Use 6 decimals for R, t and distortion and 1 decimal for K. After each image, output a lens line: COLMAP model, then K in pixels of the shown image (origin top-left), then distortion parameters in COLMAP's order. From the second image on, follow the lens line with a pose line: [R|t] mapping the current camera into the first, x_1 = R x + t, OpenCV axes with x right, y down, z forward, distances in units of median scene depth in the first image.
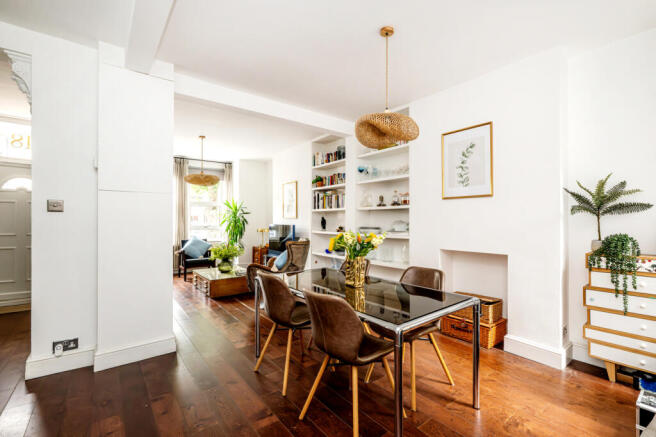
lens RADIAL K [[289.0, 0, 331.2], [0, 289.0, 220.2], [0, 0, 1]] dist [-0.000836, -0.000063]
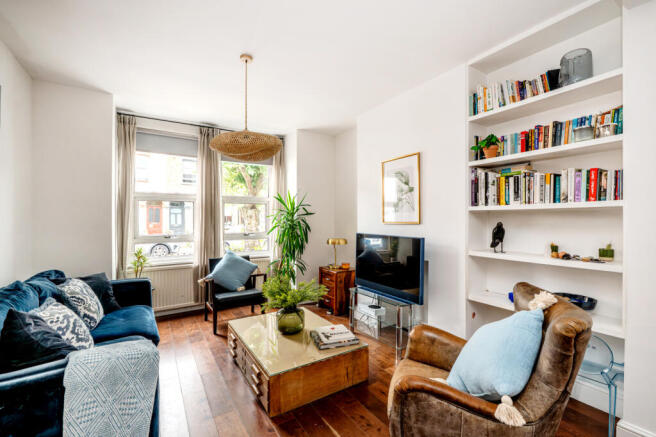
lens RADIAL K [[282.3, 0, 325.7], [0, 282.3, 219.0], [0, 0, 1]] dist [0.002775, 0.000050]
pose [[0.994360, 0.000136, -0.106058, -0.221235], [-0.000200, 1.000000, -0.000592, -0.014733], [0.106058, 0.000610, 0.994360, 0.452213]]
